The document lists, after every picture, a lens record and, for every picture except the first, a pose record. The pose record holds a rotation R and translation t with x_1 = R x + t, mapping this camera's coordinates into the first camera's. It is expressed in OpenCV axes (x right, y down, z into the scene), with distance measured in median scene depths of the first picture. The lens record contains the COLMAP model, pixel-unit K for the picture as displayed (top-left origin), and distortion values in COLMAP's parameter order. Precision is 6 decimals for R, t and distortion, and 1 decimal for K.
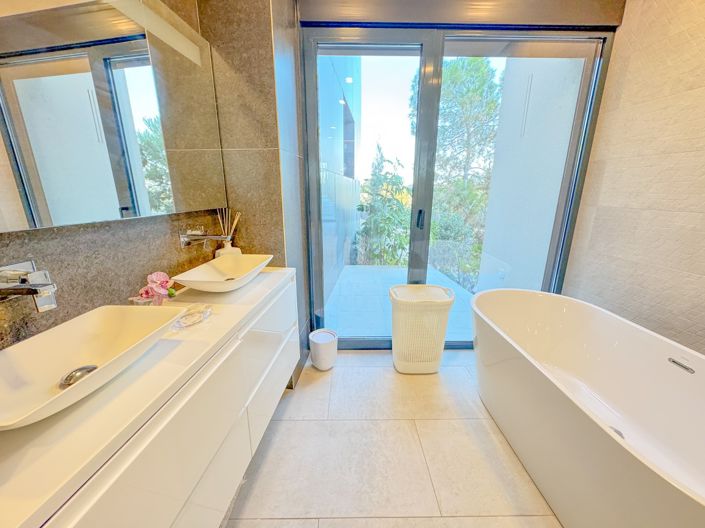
lens RADIAL K [[281.5, 0, 351.5], [0, 281.5, 264.6], [0, 0, 1]] dist [-0.001265, 0.000090]
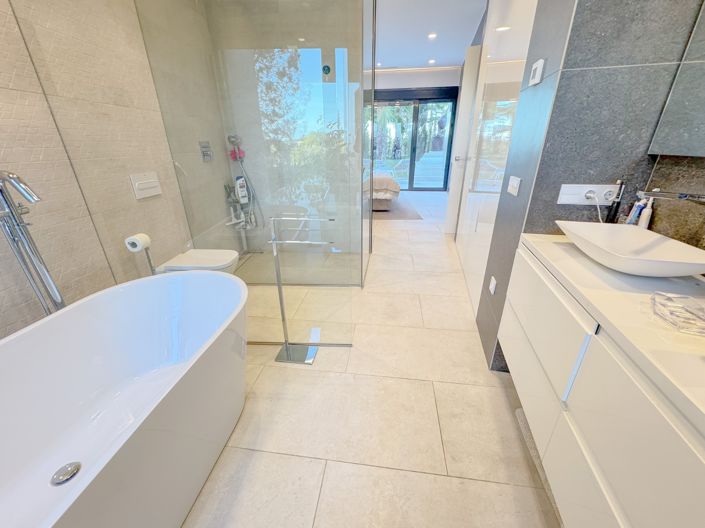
lens RADIAL K [[281.5, 0, 351.5], [0, 281.5, 264.6], [0, 0, 1]] dist [-0.001265, 0.000090]
pose [[-0.987436, -0.052859, 0.148914, 0.111790], [0.049896, 0.789875, 0.611235, -0.311680], [-0.149933, 0.610985, -0.777314, 1.336886]]
